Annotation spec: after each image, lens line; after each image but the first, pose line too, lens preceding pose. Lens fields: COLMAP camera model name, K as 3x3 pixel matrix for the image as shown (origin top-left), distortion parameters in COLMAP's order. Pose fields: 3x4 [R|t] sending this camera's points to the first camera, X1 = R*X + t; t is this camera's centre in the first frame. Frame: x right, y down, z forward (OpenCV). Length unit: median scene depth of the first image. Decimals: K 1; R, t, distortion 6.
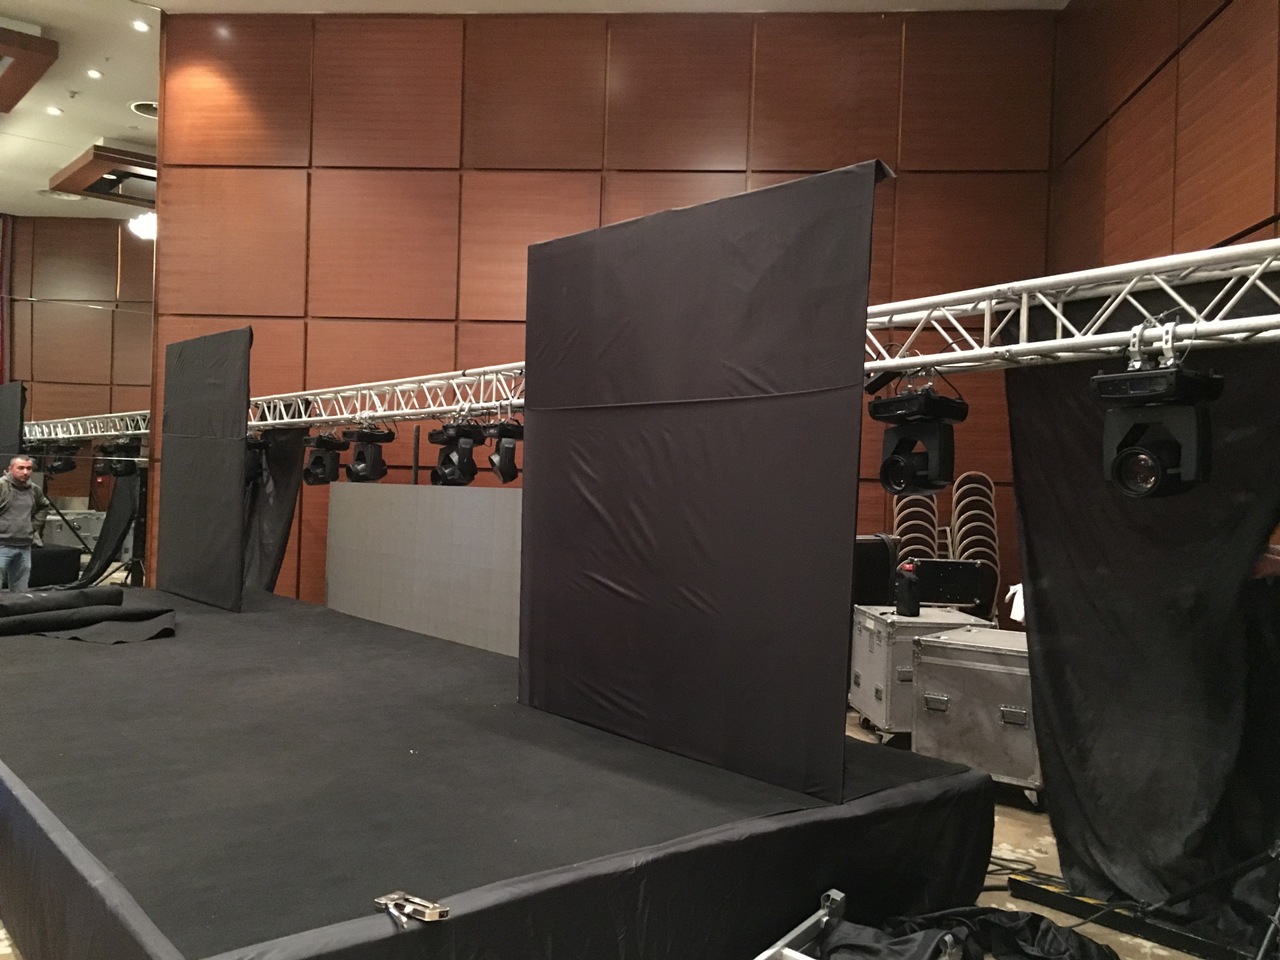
lens RADIAL K [[1092.6, 0, 632.8], [0, 1092.6, 480.3], [0, 0, 1]] dist [0.072374, -0.090132]
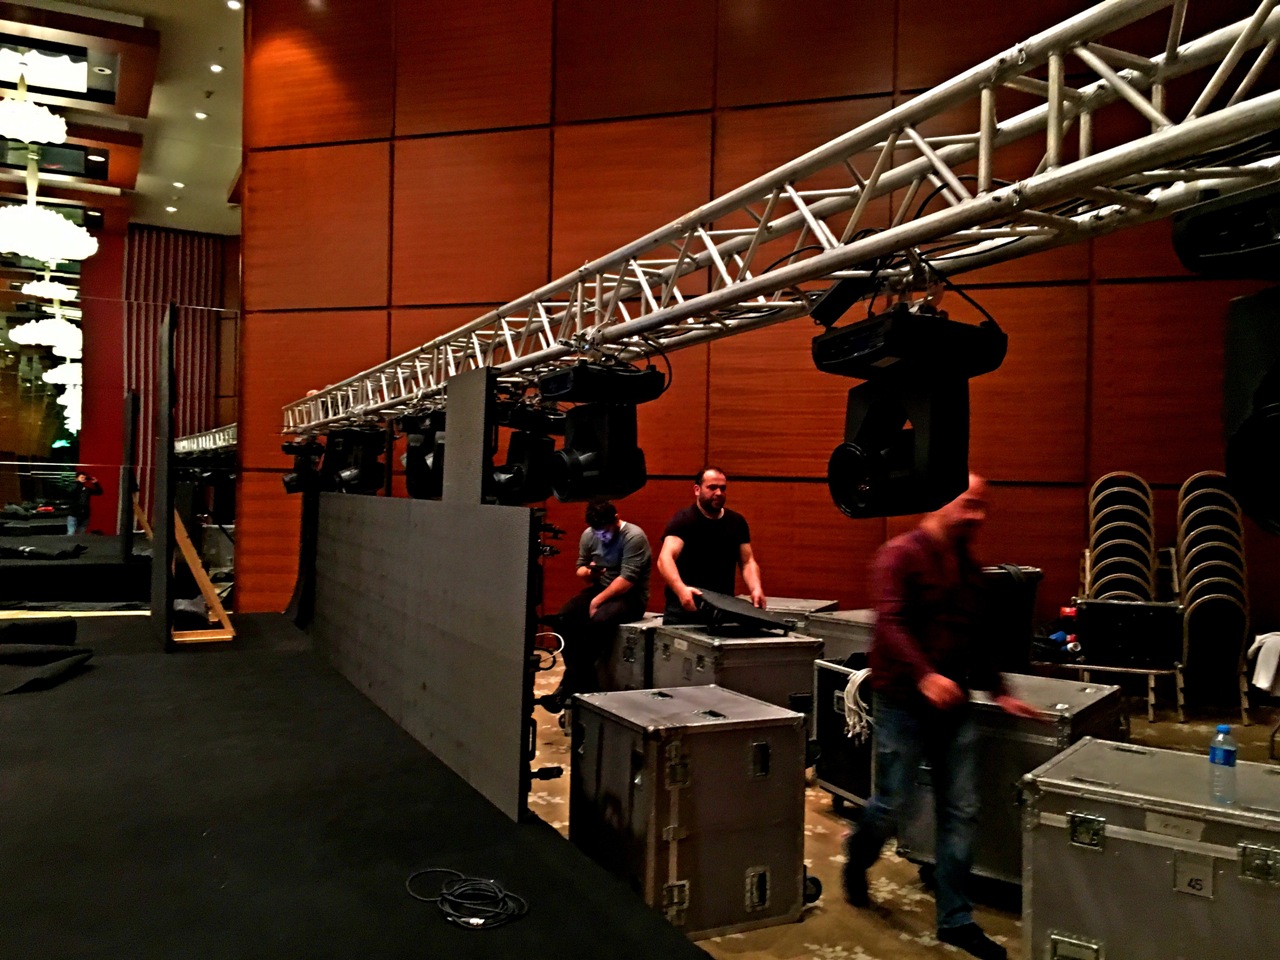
lens RADIAL K [[1092.6, 0, 637.1], [0, 1092.6, 473.0], [0, 0, 1]] dist [0.072374, -0.090132]
pose [[0.972721, -0.012148, -0.231661, 0.101902], [0.009160, 0.999860, -0.013973, 0.000290], [0.231798, 0.011470, 0.972696, 0.185310]]
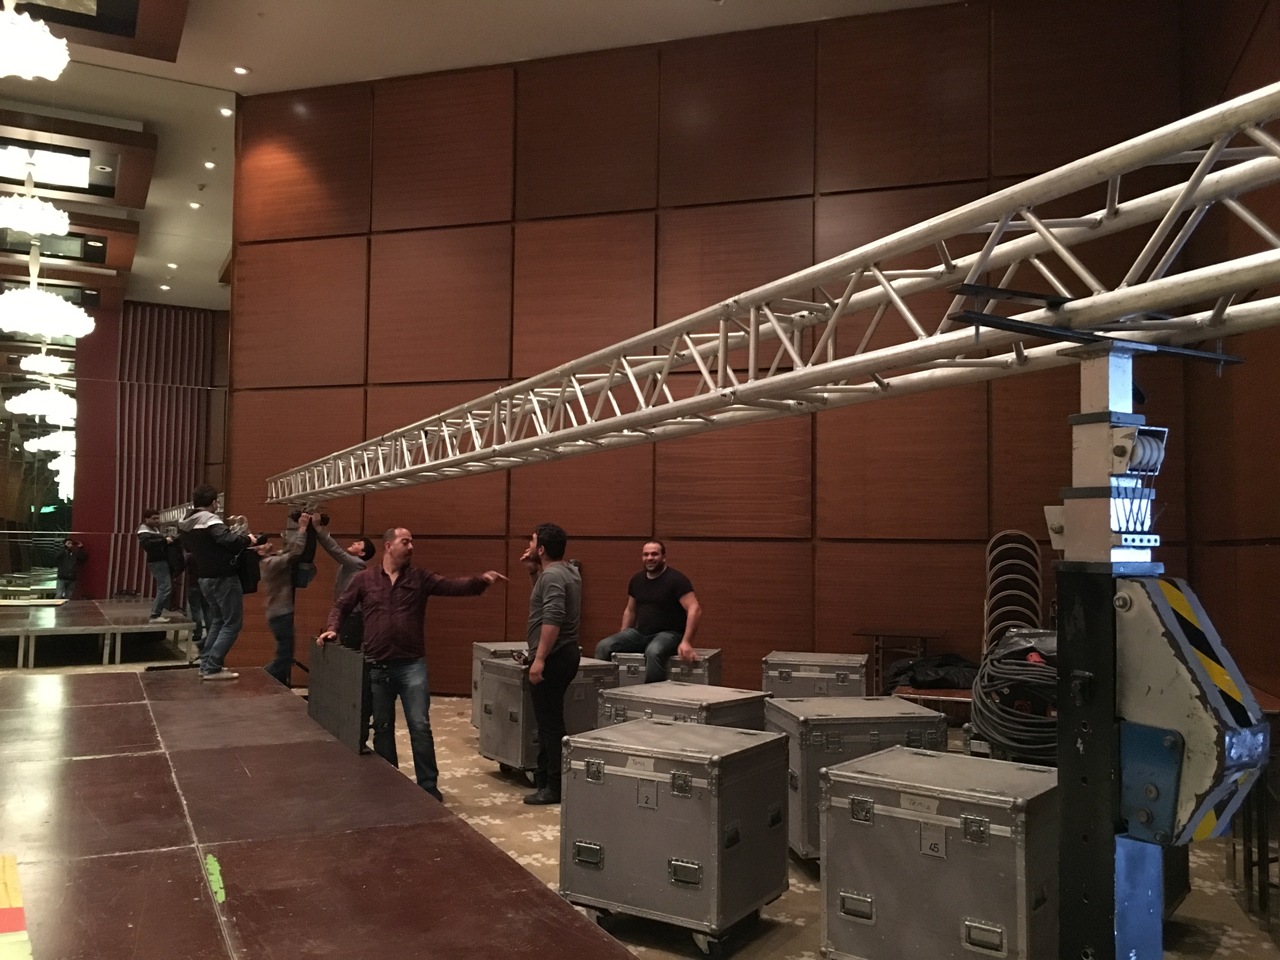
lens RADIAL K [[1092.6, 0, 636.2], [0, 1092.6, 466.6], [0, 0, 1]] dist [0.072374, -0.090132]
pose [[0.974486, -0.035743, -0.221582, 0.148335], [0.020470, 0.997277, -0.070845, -0.002435], [0.223511, 0.064502, 0.972565, 0.115127]]
